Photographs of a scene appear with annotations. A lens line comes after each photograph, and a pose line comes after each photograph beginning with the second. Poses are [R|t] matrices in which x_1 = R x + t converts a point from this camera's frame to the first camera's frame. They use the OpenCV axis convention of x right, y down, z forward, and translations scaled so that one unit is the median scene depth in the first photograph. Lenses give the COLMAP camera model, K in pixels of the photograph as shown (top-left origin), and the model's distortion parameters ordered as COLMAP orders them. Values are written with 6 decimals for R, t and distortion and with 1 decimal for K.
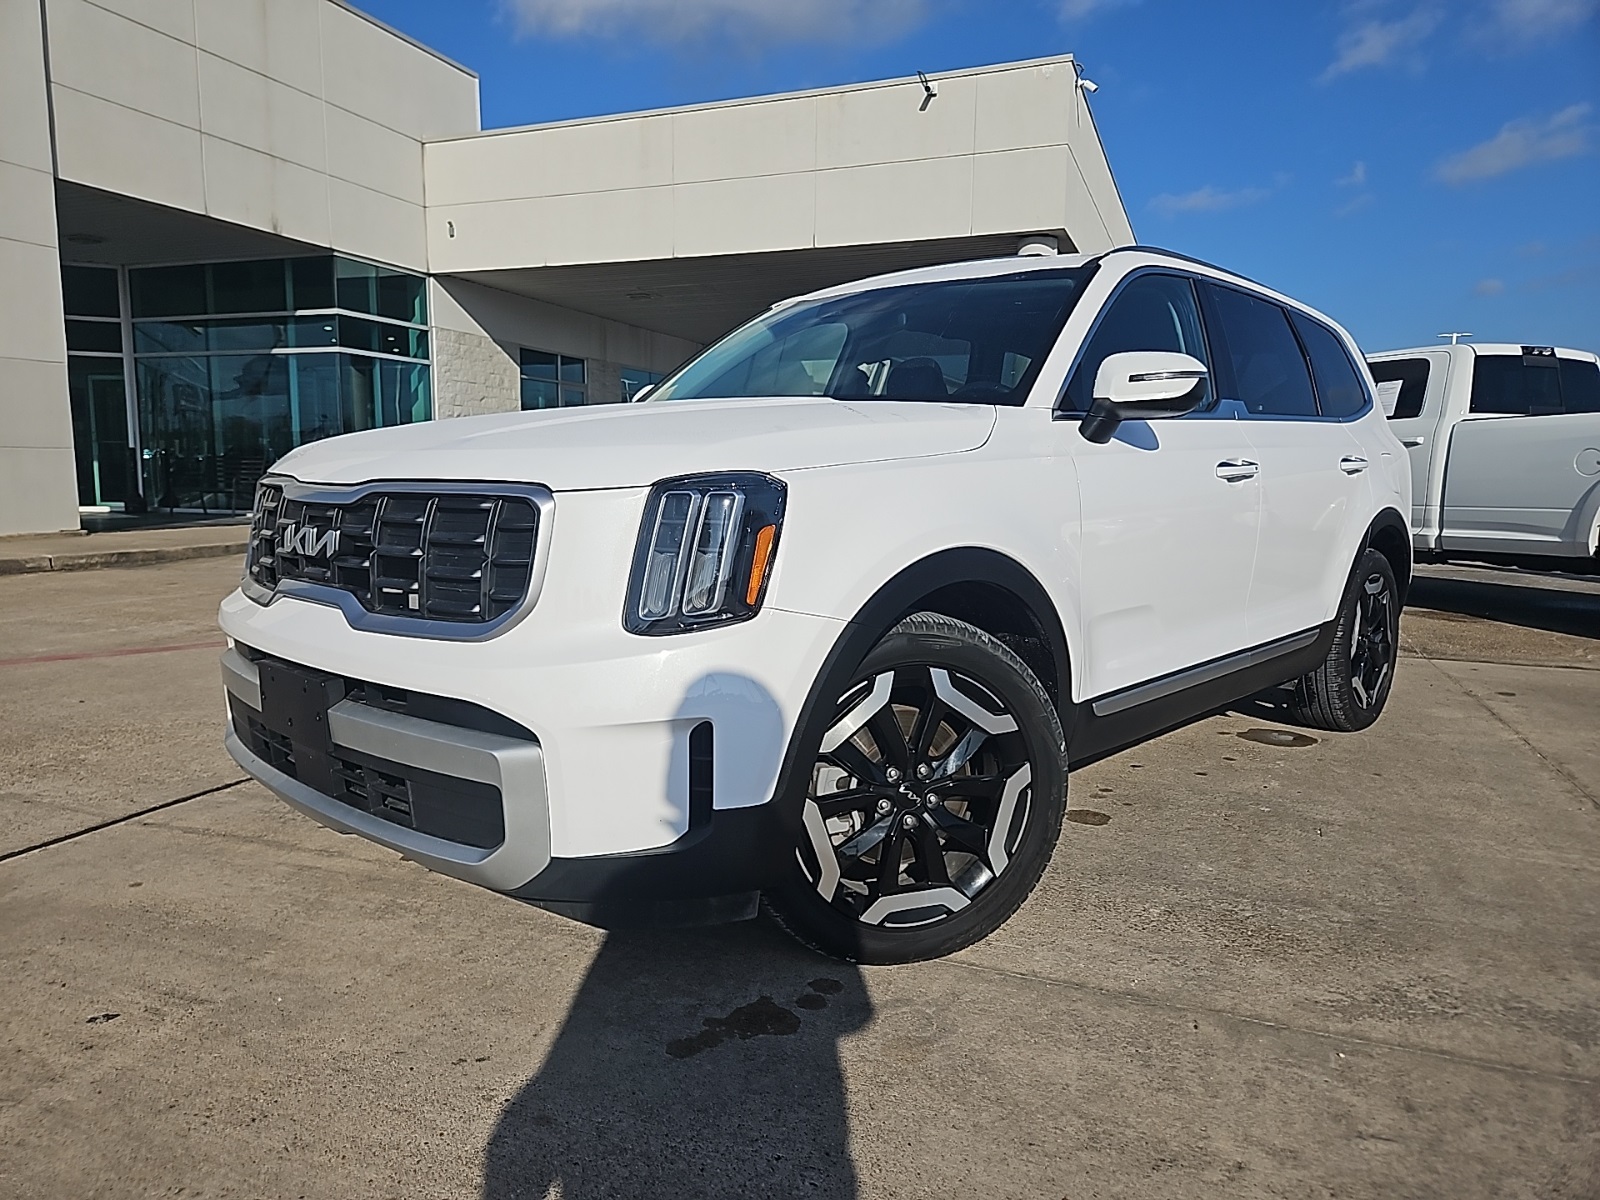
lens RADIAL K [[1075.8, 0, 806.5], [0, 1075.8, 602.2], [0, 0, 1]] dist [0.044354, -0.037124]
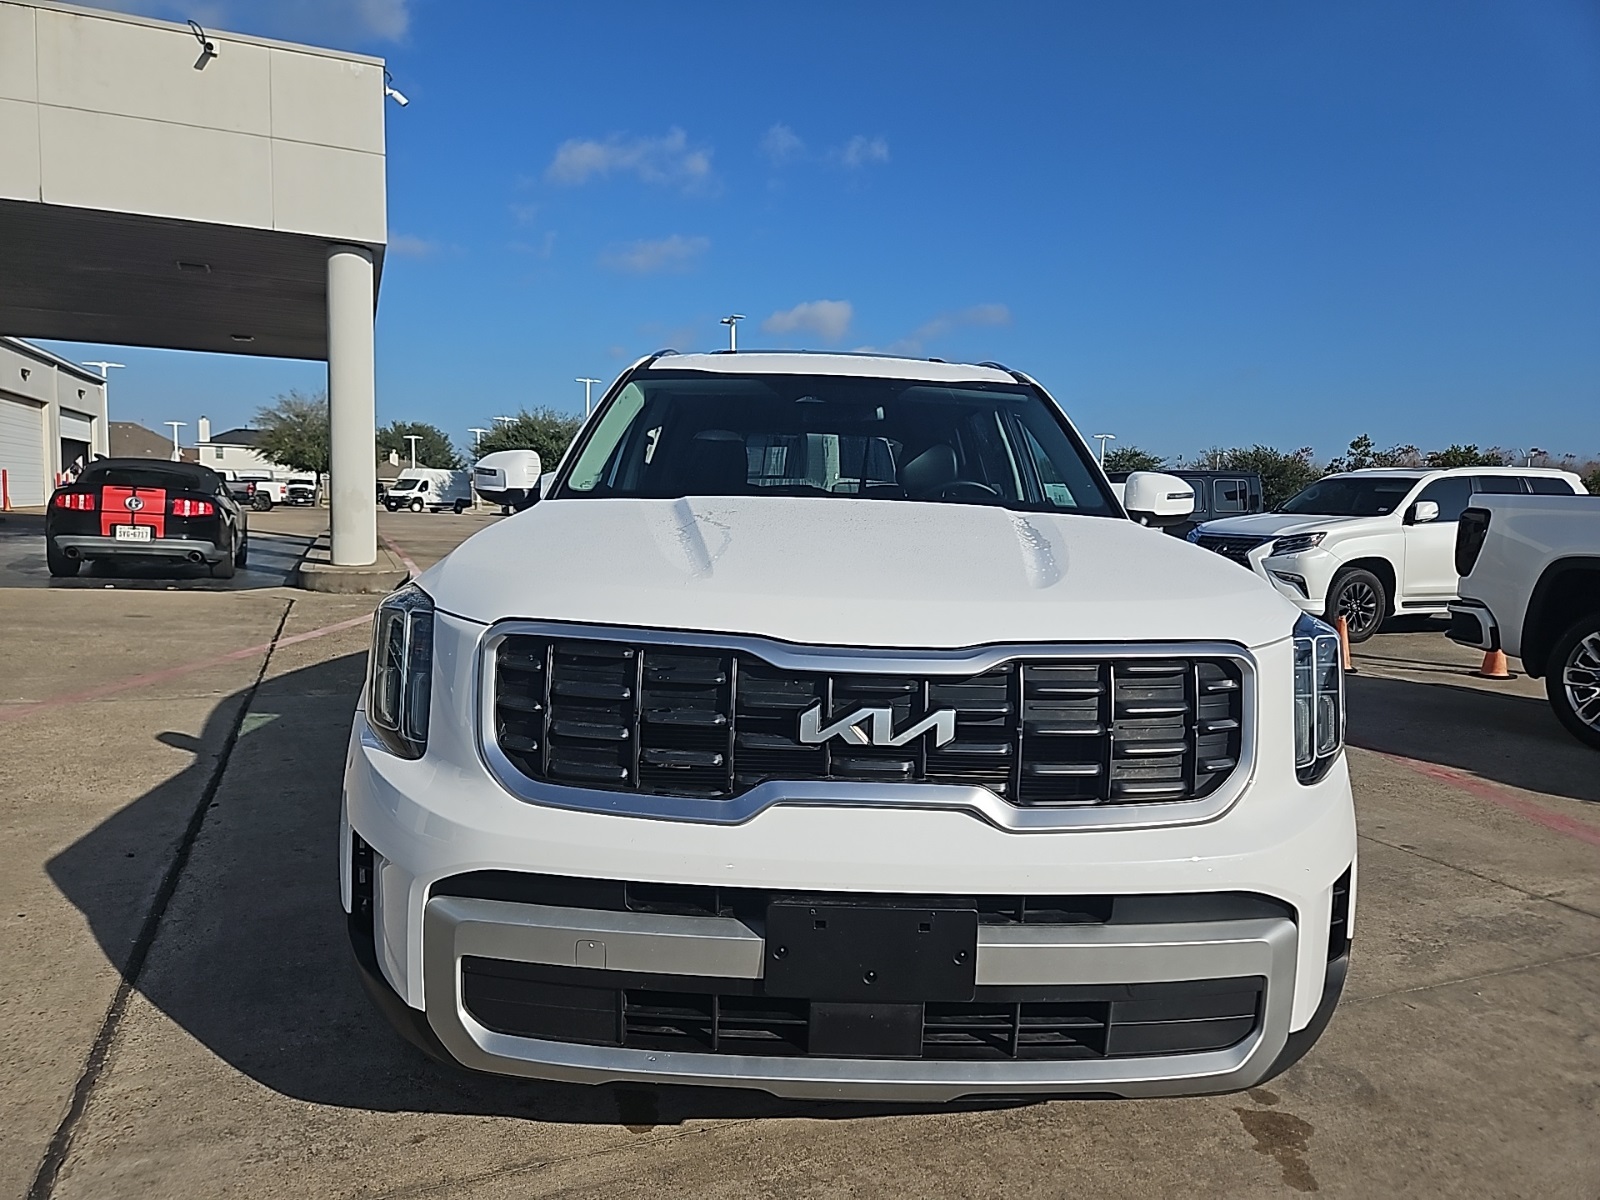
lens RADIAL K [[1075.8, 0, 812.2], [0, 1075.8, 597.7], [0, 0, 1]] dist [0.044354, -0.037124]
pose [[0.714849, -0.046381, 0.697739, -0.694849], [0.057462, 0.998320, 0.007491, -0.105077], [-0.696914, 0.034738, 0.716313, 0.345941]]
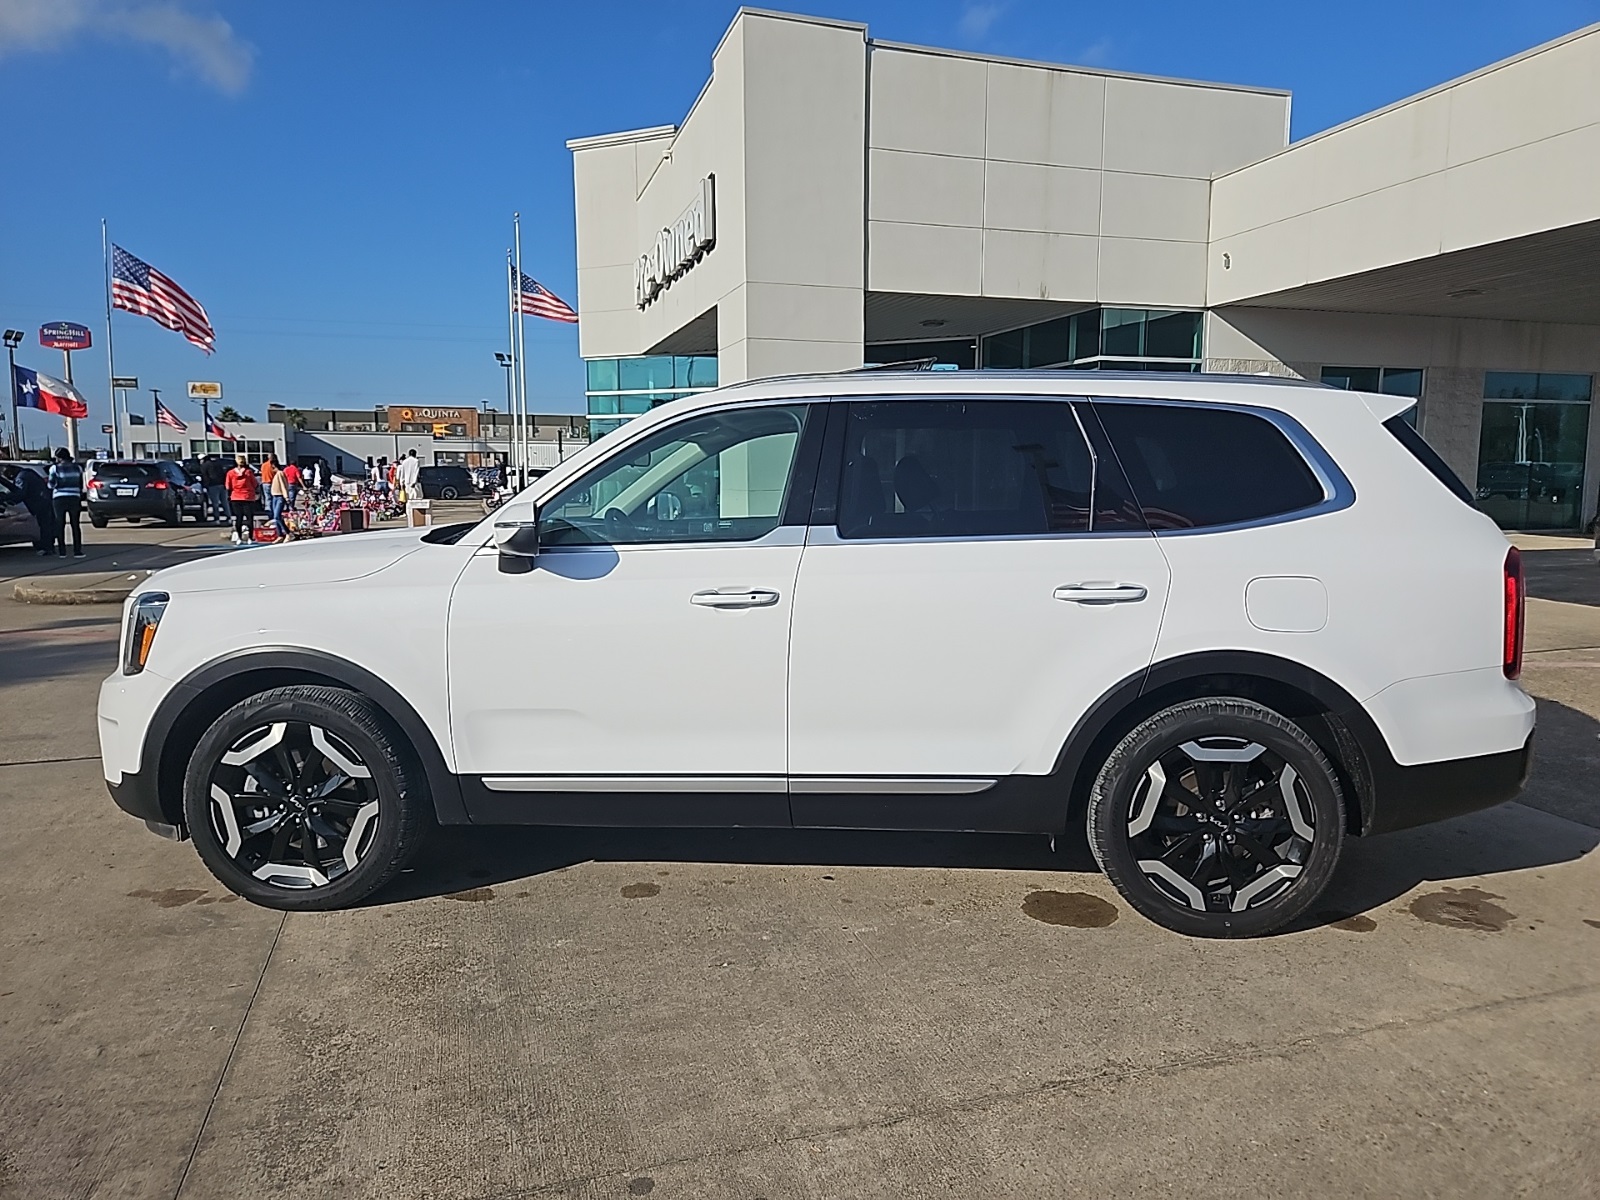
lens RADIAL K [[1075.8, 0, 807.2], [0, 1075.8, 606.9], [0, 0, 1]] dist [0.044354, -0.037124]
pose [[0.628369, 0.084049, -0.773361, 1.284377], [-0.085019, 0.995611, 0.039124, -0.168817], [0.773255, 0.041166, 0.632757, 0.412313]]
